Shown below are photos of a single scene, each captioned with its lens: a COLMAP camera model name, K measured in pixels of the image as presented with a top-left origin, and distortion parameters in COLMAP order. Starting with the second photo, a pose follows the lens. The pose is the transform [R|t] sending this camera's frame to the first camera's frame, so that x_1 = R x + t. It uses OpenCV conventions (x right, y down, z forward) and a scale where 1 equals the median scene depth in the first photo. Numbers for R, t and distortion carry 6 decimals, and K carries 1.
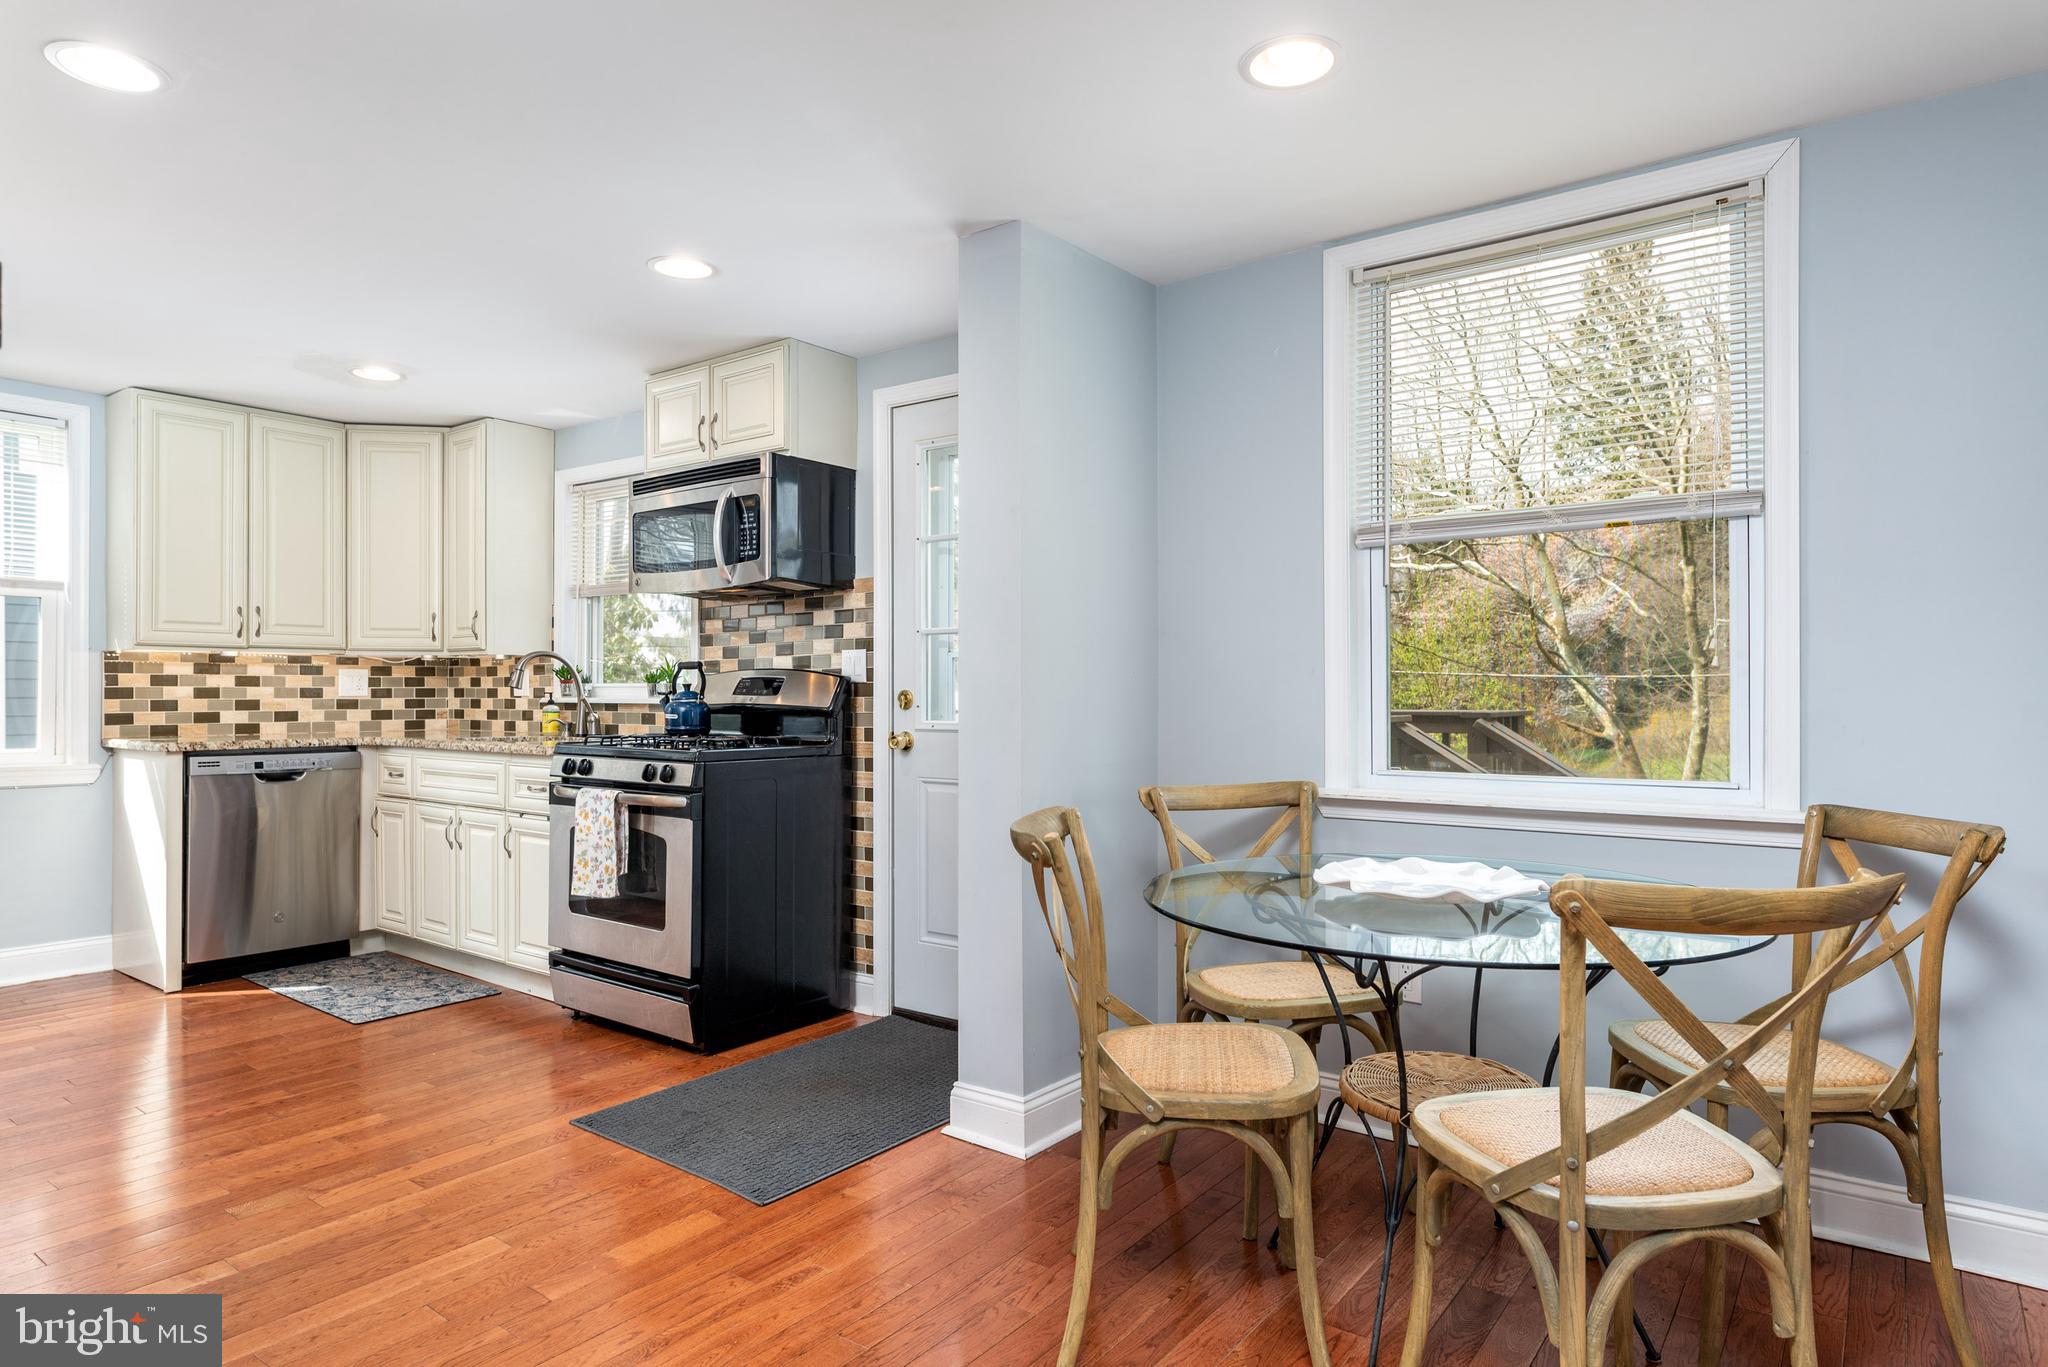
lens RADIAL K [[1182.4, 0, 1015.7], [0, 1182.4, 692.8], [0, 0, 1]] dist [-0.002235, -0.000552]
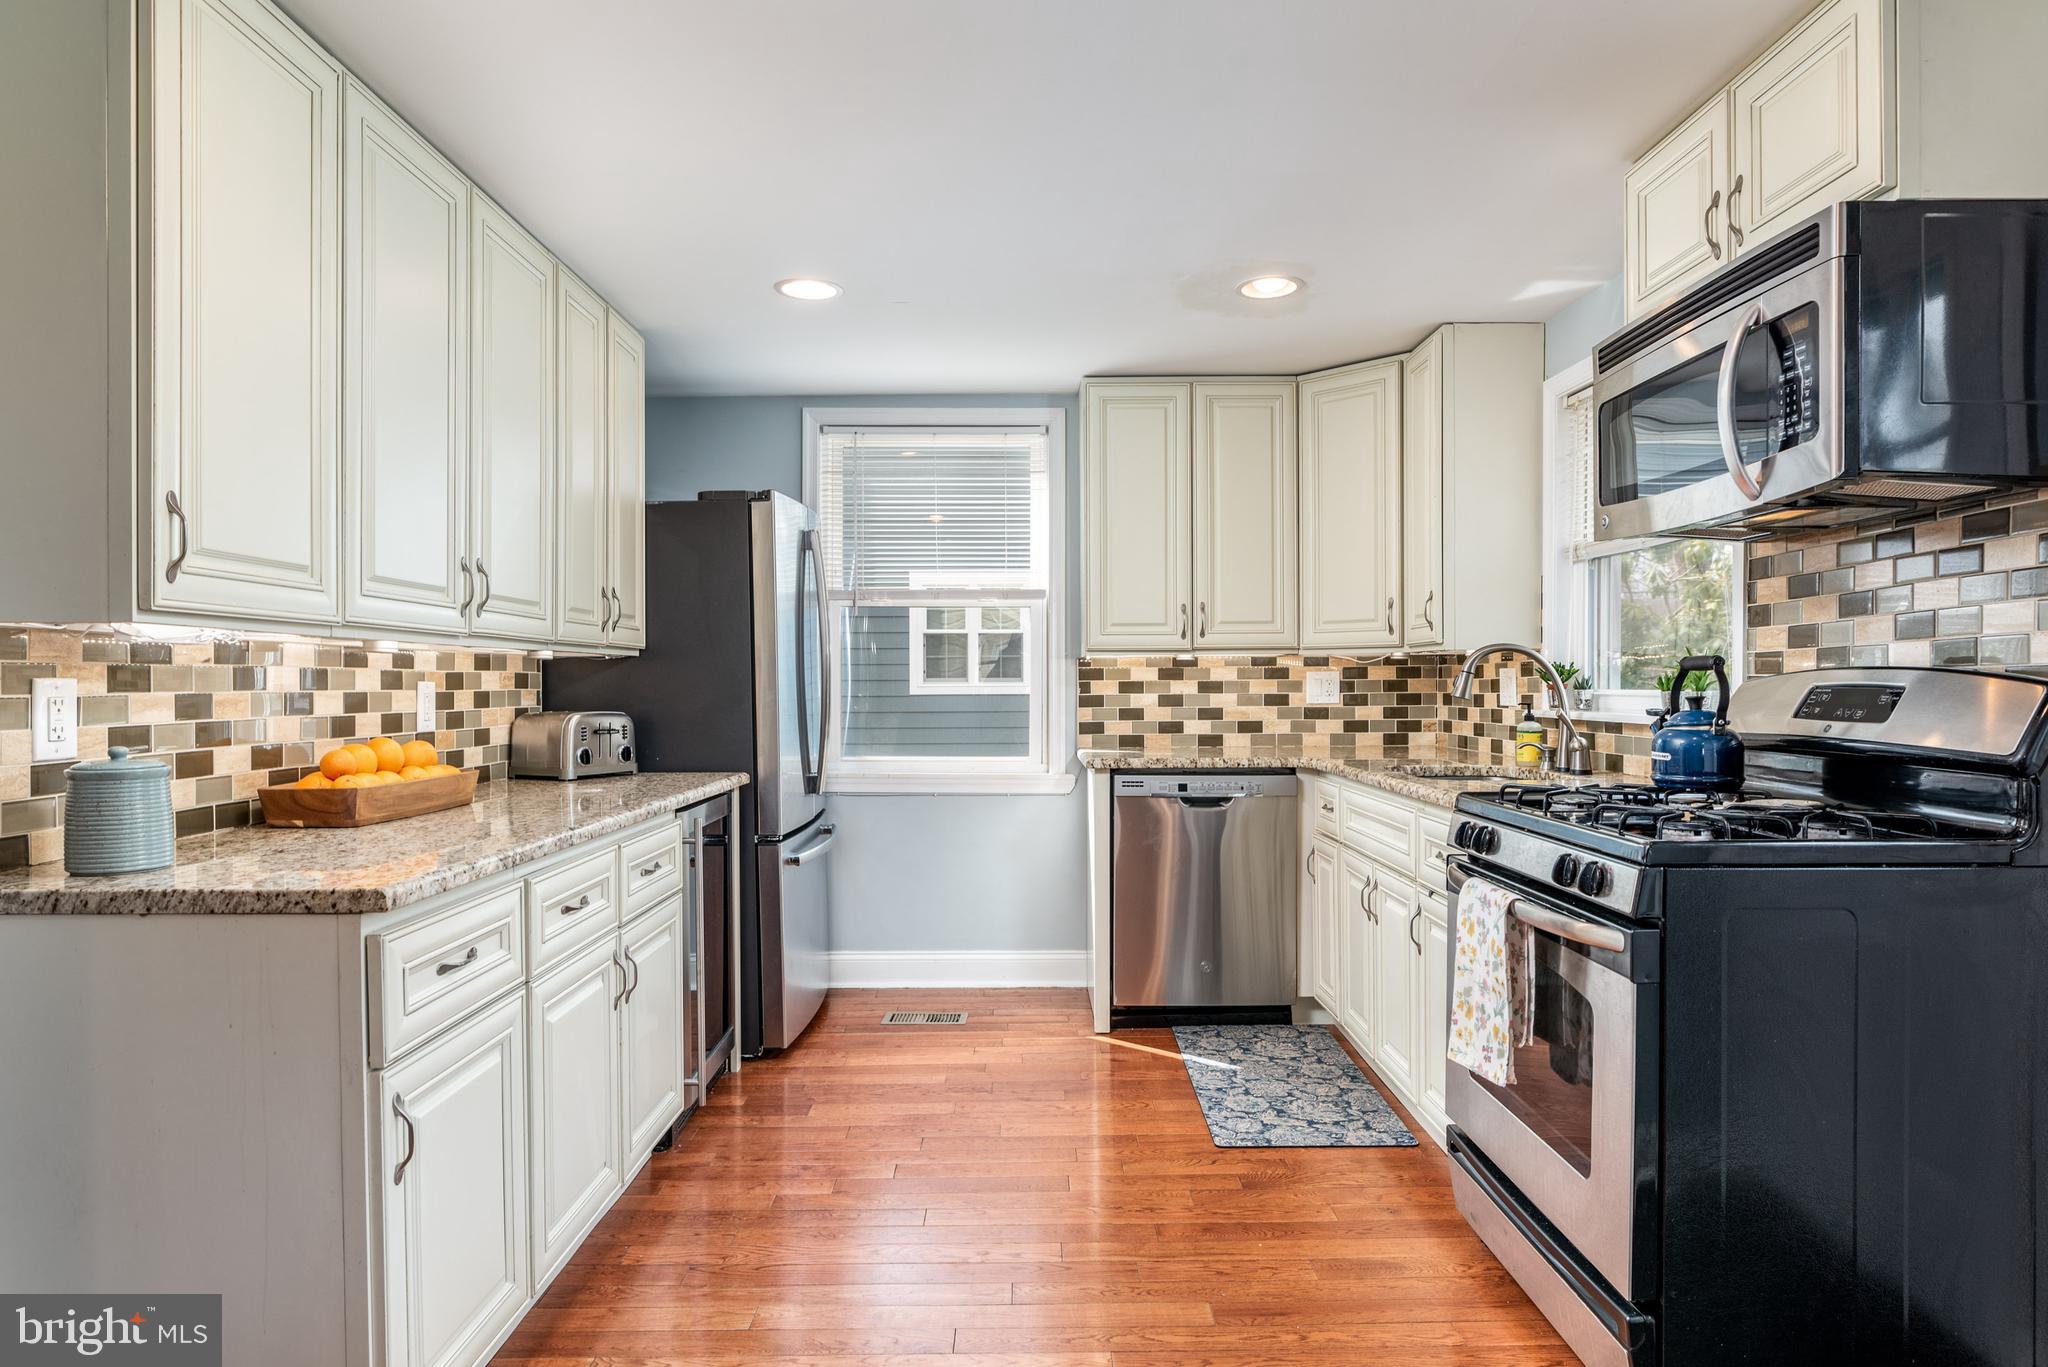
lens RADIAL K [[1182.4, 0, 1015.7], [0, 1182.4, 692.8], [0, 0, 1]] dist [-0.002235, -0.000552]
pose [[0.602267, 0.001766, -0.798293, -0.027819], [0.005548, 0.999964, 0.006397, -0.013469], [0.798276, -0.008282, 0.602235, 0.382060]]
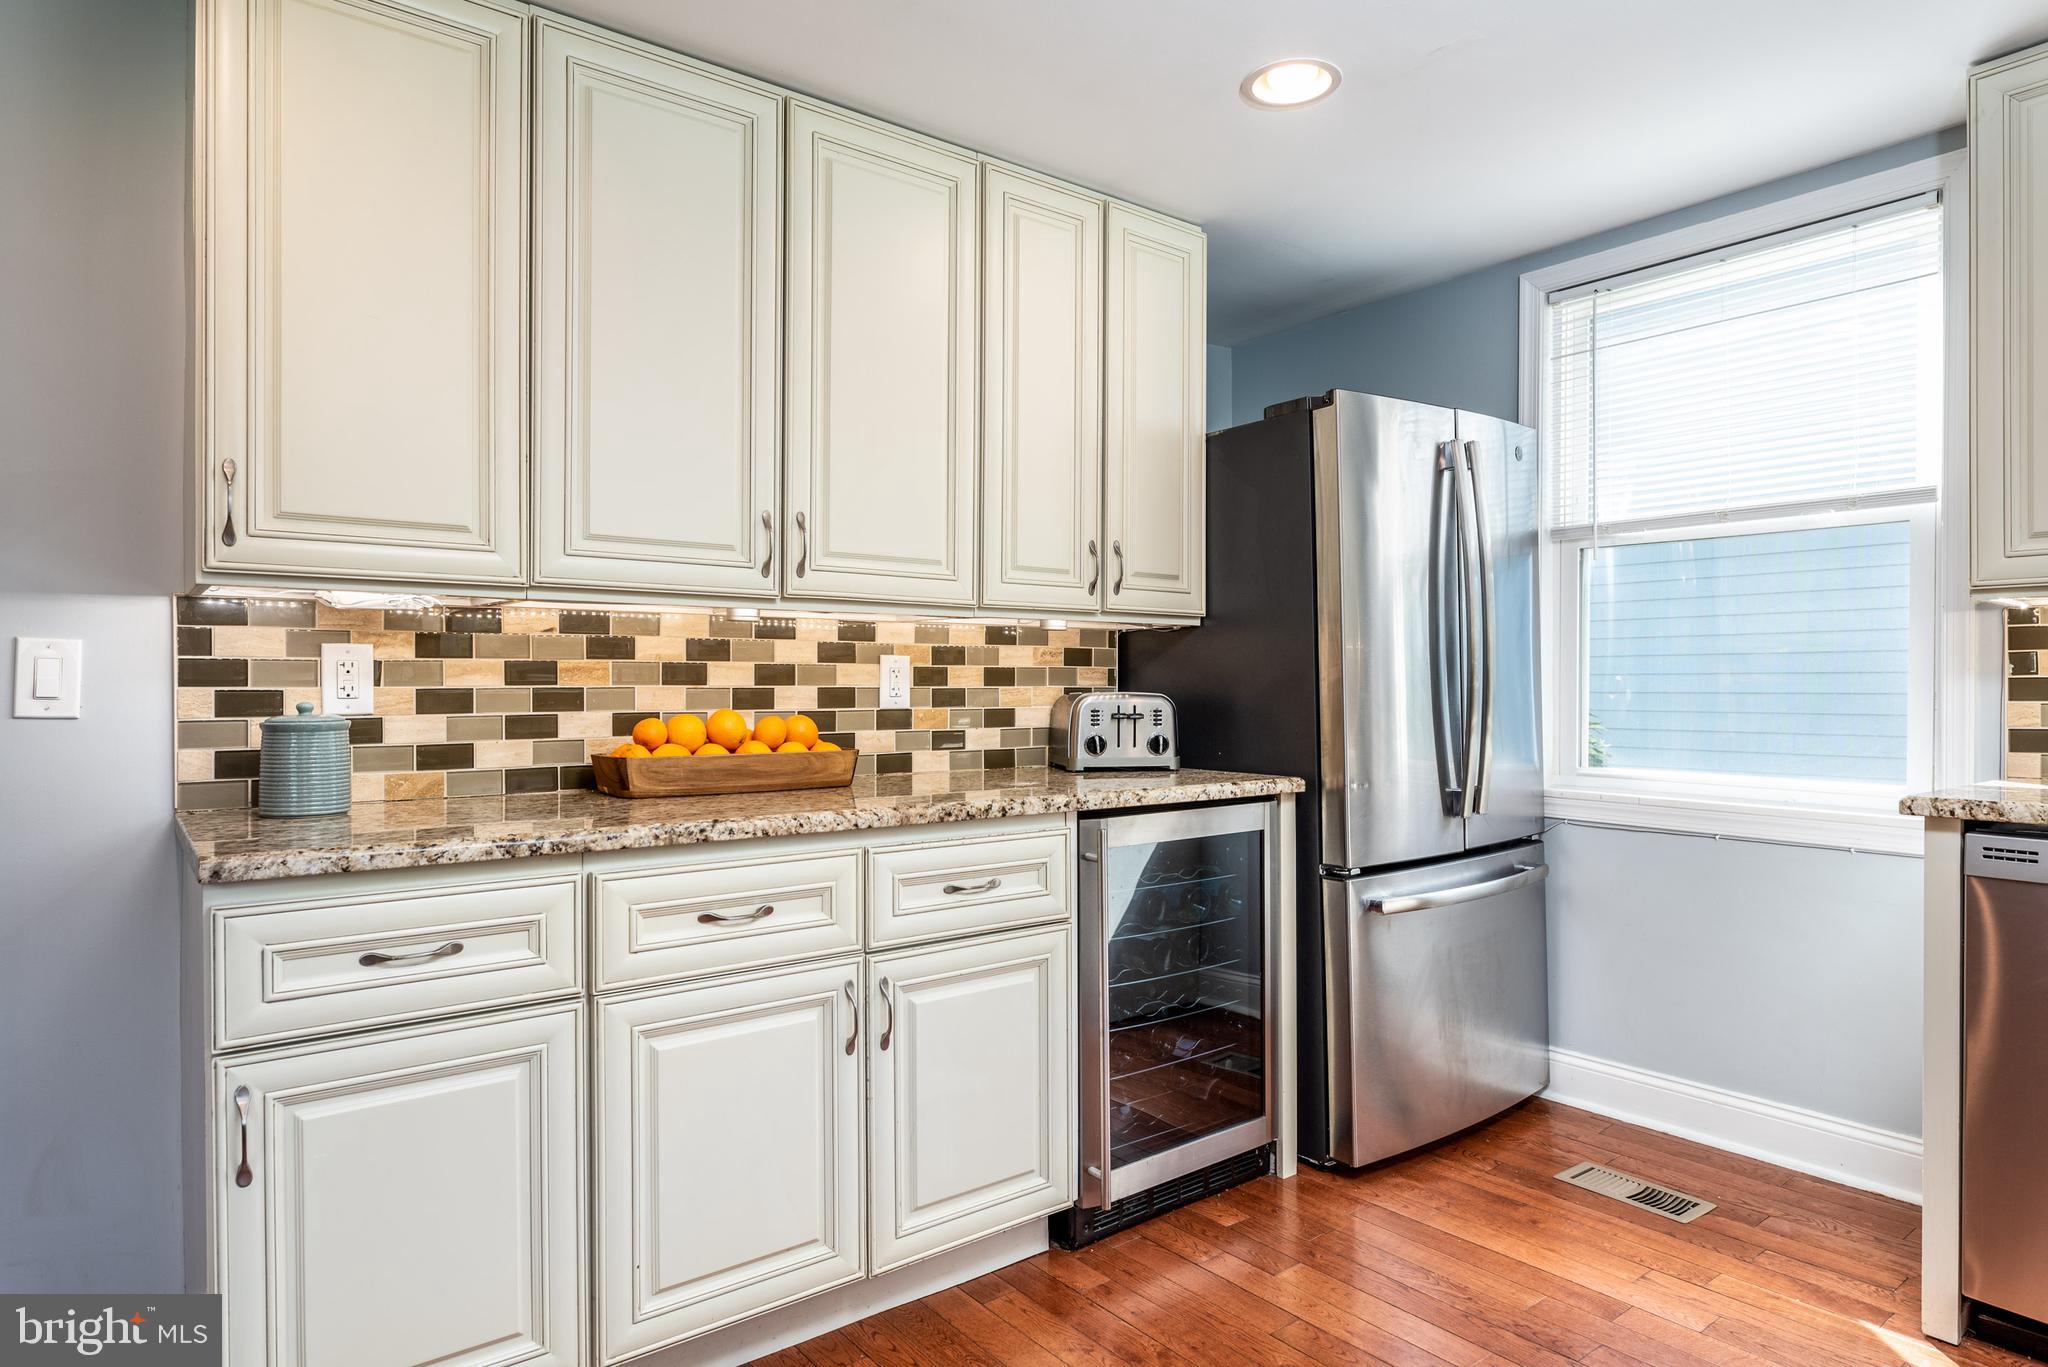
lens RADIAL K [[1182.4, 0, 1015.7], [0, 1182.4, 692.8], [0, 0, 1]] dist [-0.002235, -0.000552]
pose [[-0.262098, 0.004128, -0.965032, -0.167949], [0.000200, 0.999991, 0.004223, -0.000408], [0.965041, 0.000914, -0.262096, 0.734627]]
